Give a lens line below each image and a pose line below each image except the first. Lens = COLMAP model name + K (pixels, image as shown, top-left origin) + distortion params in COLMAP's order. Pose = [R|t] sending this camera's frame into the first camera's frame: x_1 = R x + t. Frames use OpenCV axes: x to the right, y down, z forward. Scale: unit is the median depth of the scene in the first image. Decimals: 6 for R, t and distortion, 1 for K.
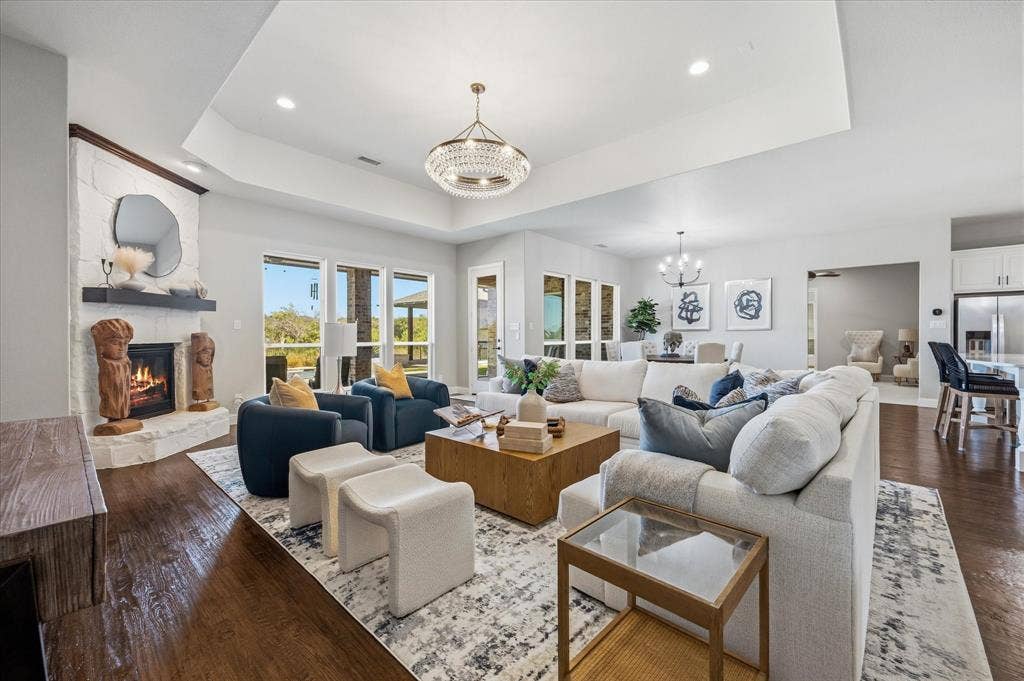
lens RADIAL K [[398.1, 0, 518.6], [0, 398.1, 335.8], [0, 0, 1]] dist [-0.003983, -0.000608]
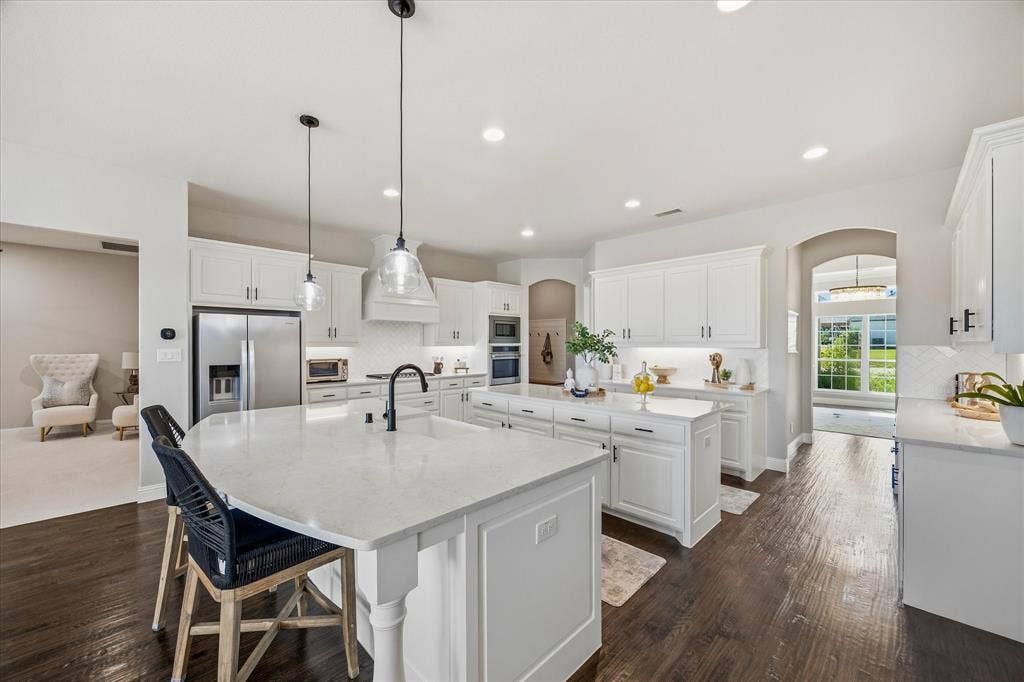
lens RADIAL K [[398.1, 0, 518.0], [0, 398.1, 345.3], [0, 0, 1]] dist [-0.003983, -0.000608]
pose [[0.049366, 0.000855, 0.998780, 0.507029], [0.005203, 0.999986, -0.001113, -0.040450], [-0.998767, 0.005251, 0.049361, 0.463231]]
